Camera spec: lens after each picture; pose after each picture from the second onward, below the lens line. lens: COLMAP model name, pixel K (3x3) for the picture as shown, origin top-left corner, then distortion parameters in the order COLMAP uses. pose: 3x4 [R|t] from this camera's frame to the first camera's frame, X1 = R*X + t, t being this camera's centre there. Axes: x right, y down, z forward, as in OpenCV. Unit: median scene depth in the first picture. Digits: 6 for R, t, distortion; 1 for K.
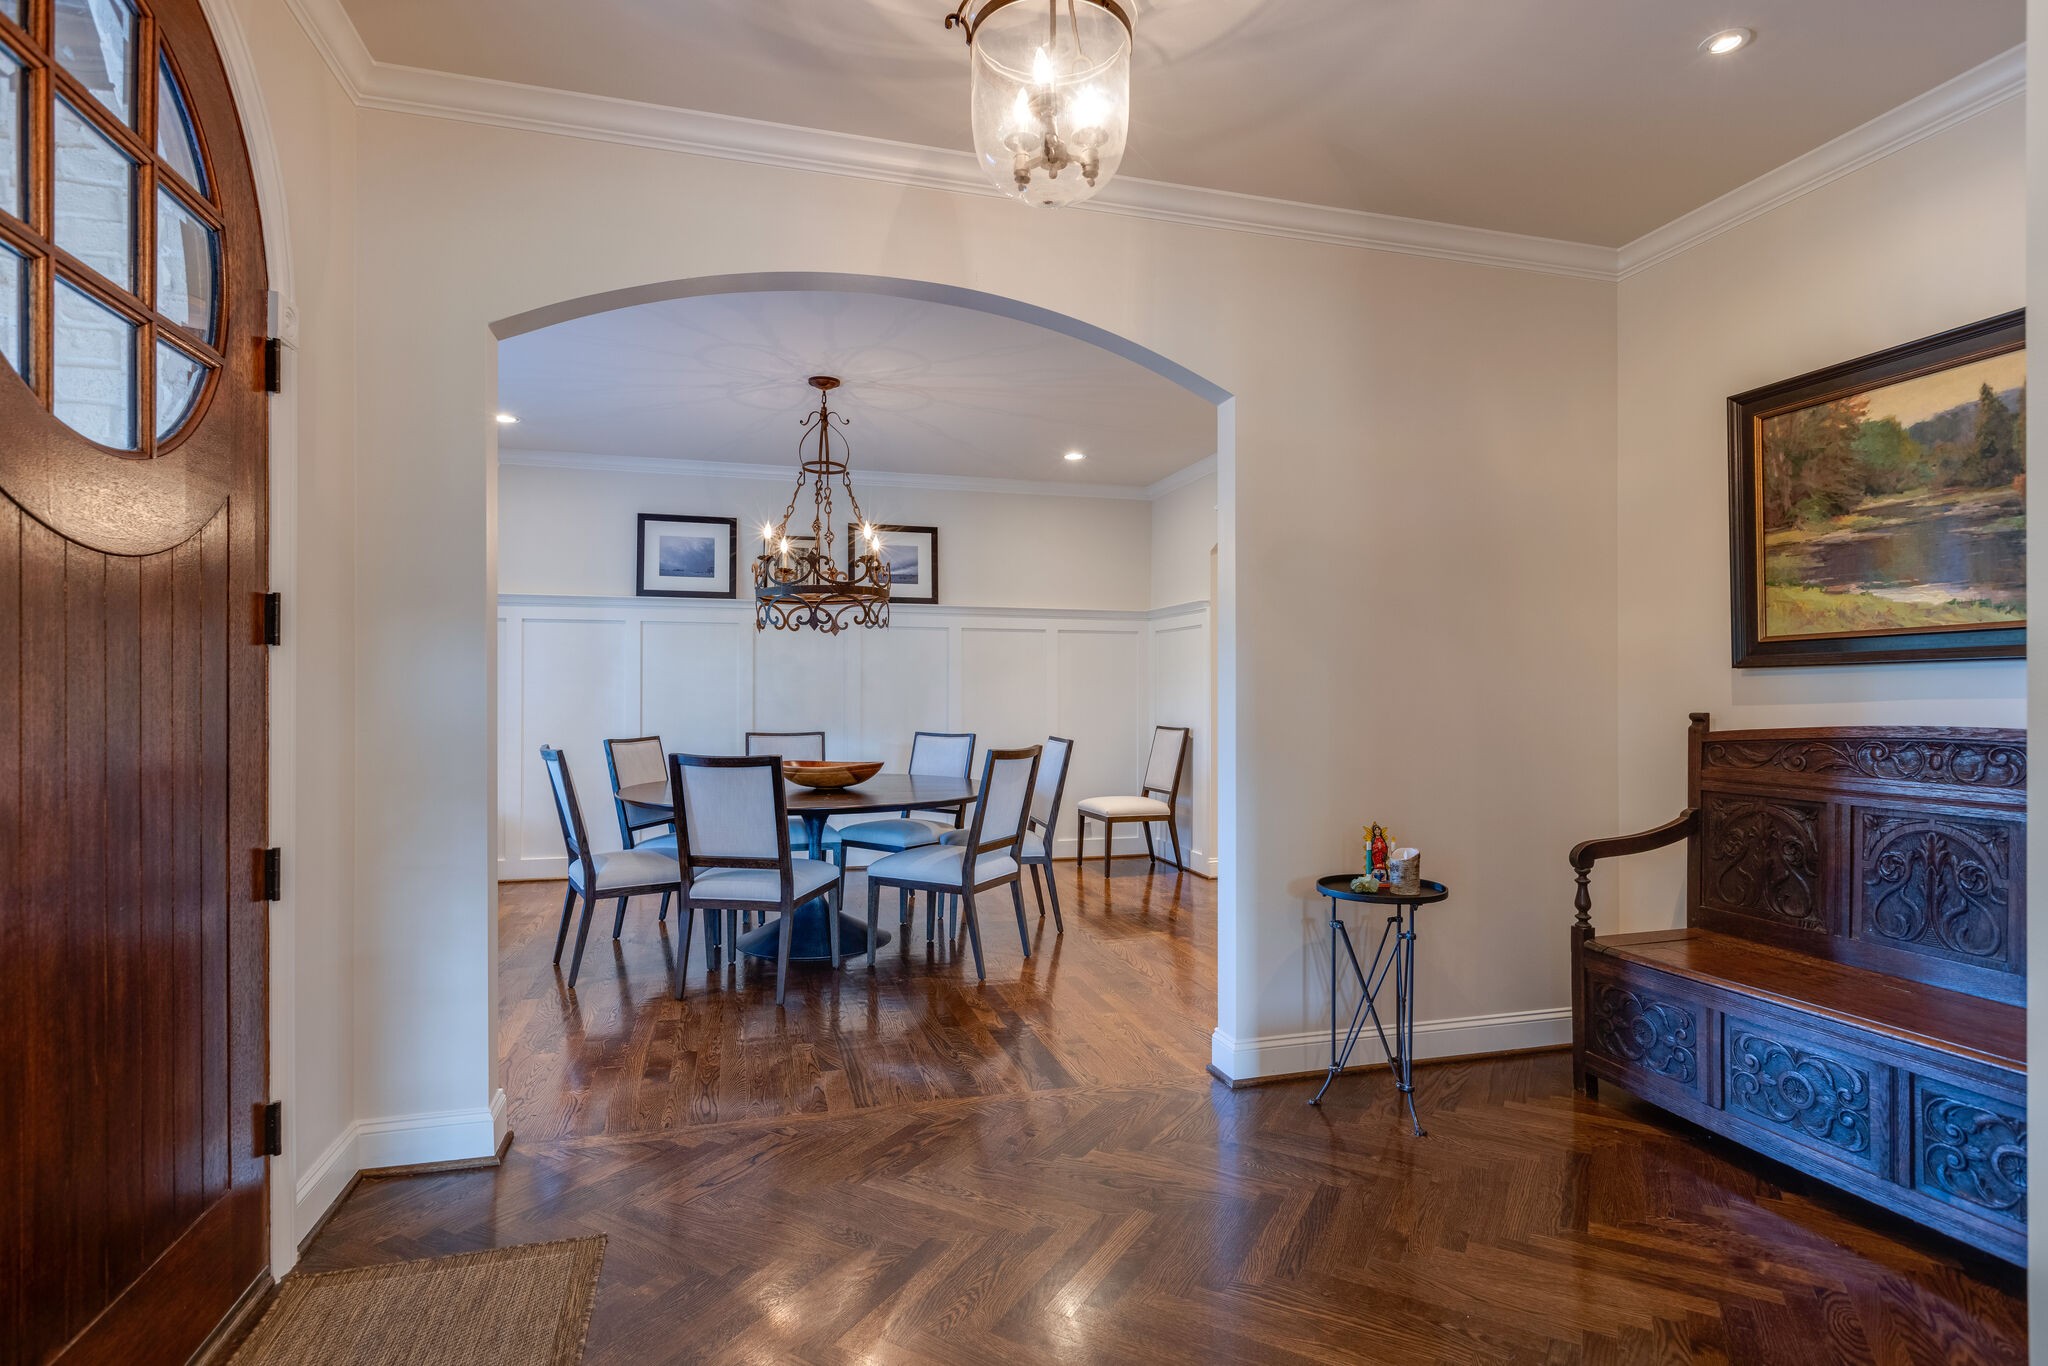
lens RADIAL K [[1012.3, 0, 1019.1], [0, 1012.3, 704.1], [0, 0, 1]] dist [0.000177, -0.000823]
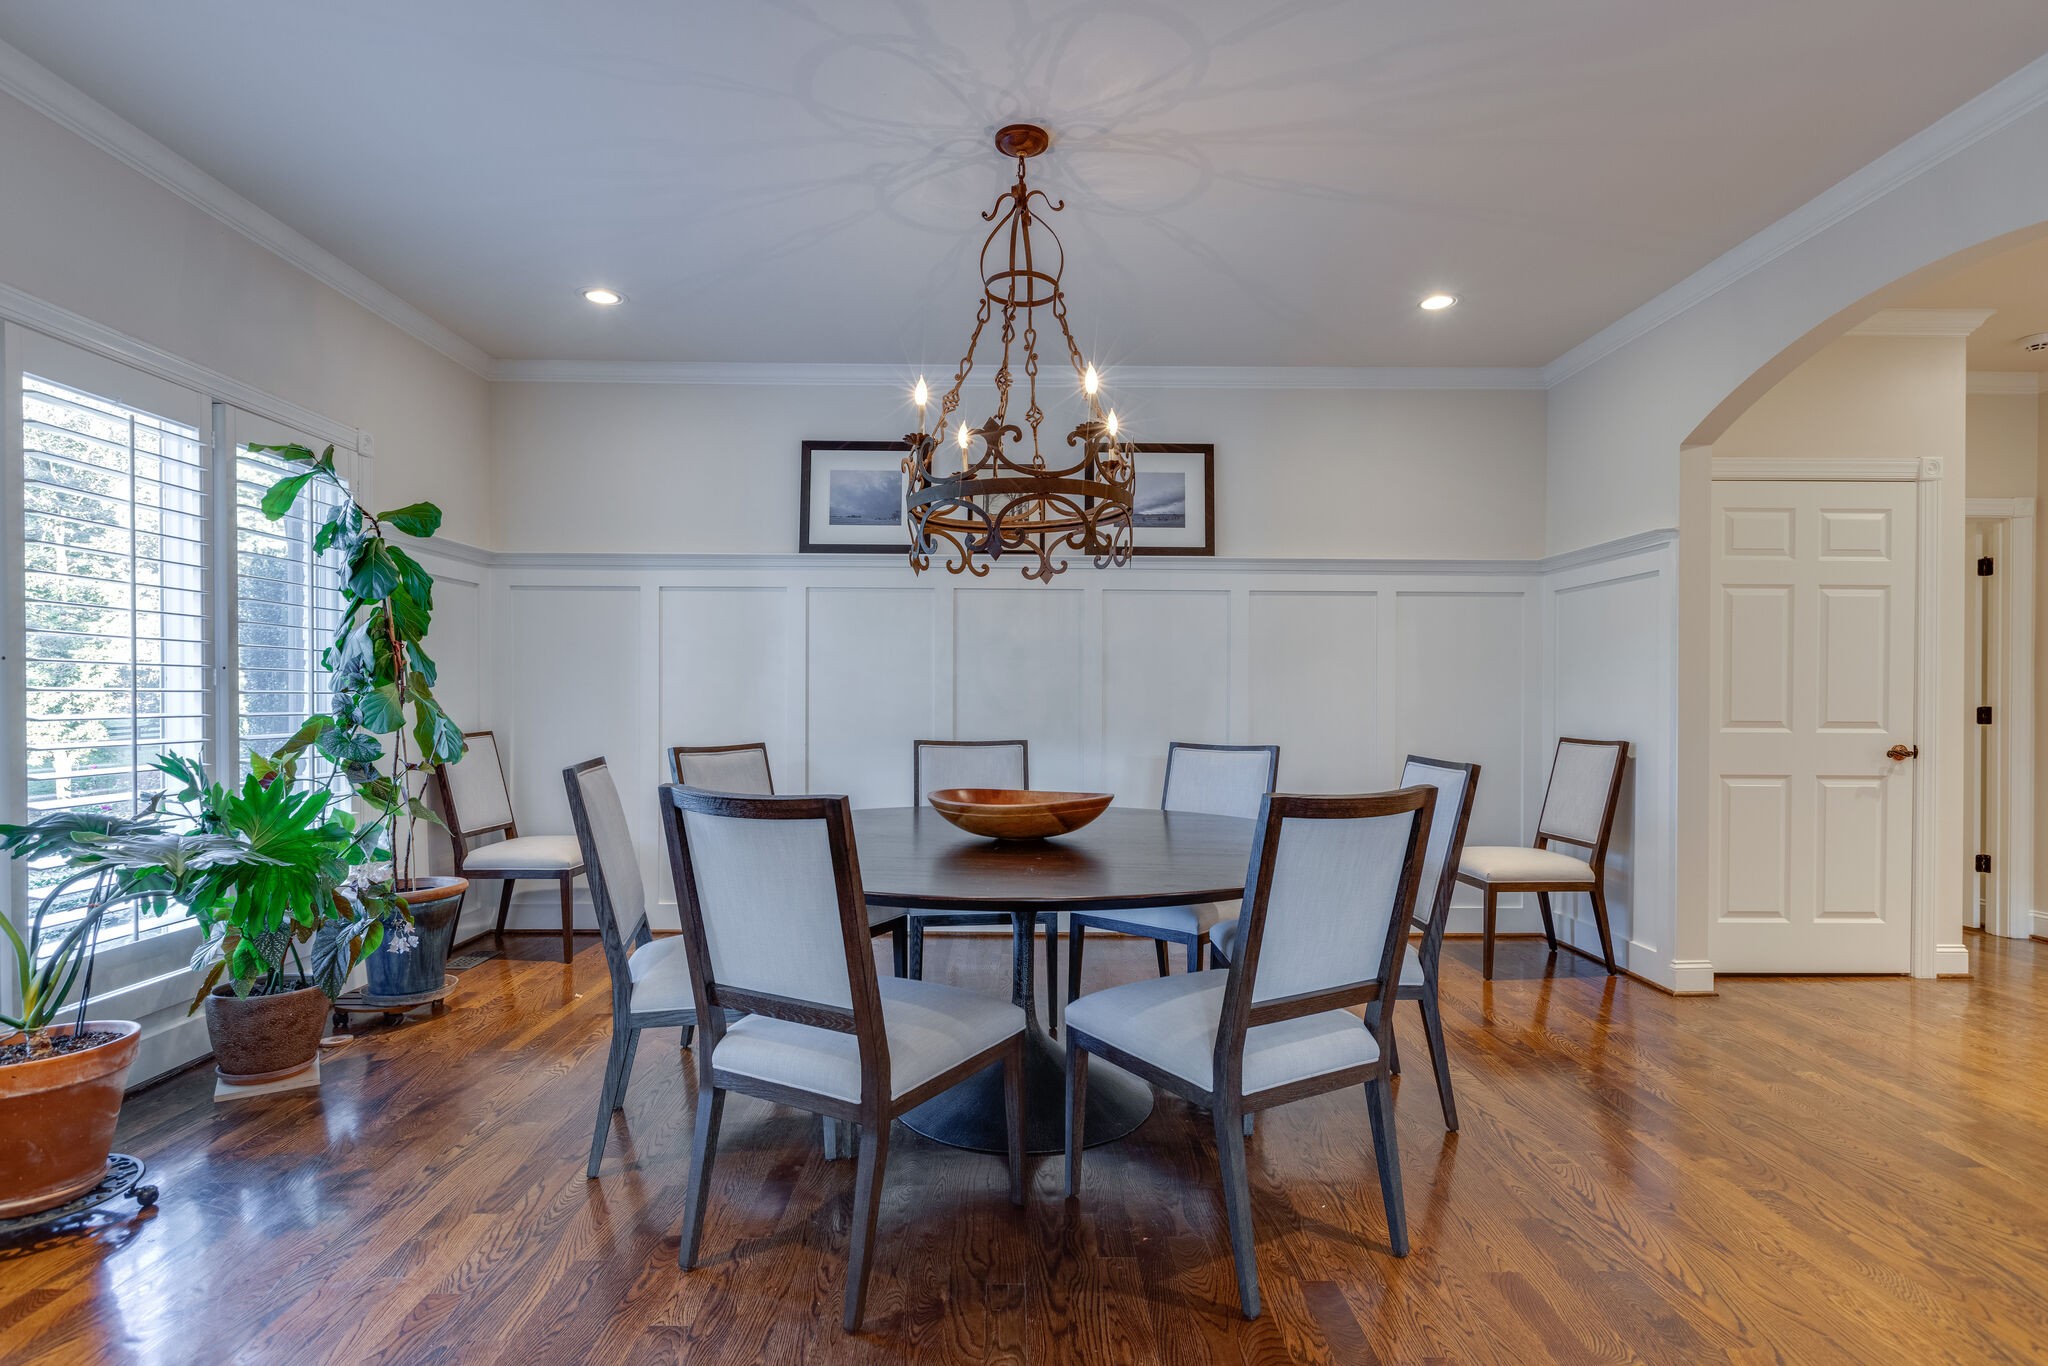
lens RADIAL K [[1012.3, 0, 1019.1], [0, 1012.3, 704.1], [0, 0, 1]] dist [0.000177, -0.000823]
pose [[0.964829, 0.003626, -0.262855, -0.029246], [-0.006390, 0.999933, -0.009660, 0.009686], [0.262802, 0.011000, 0.964787, 0.330849]]
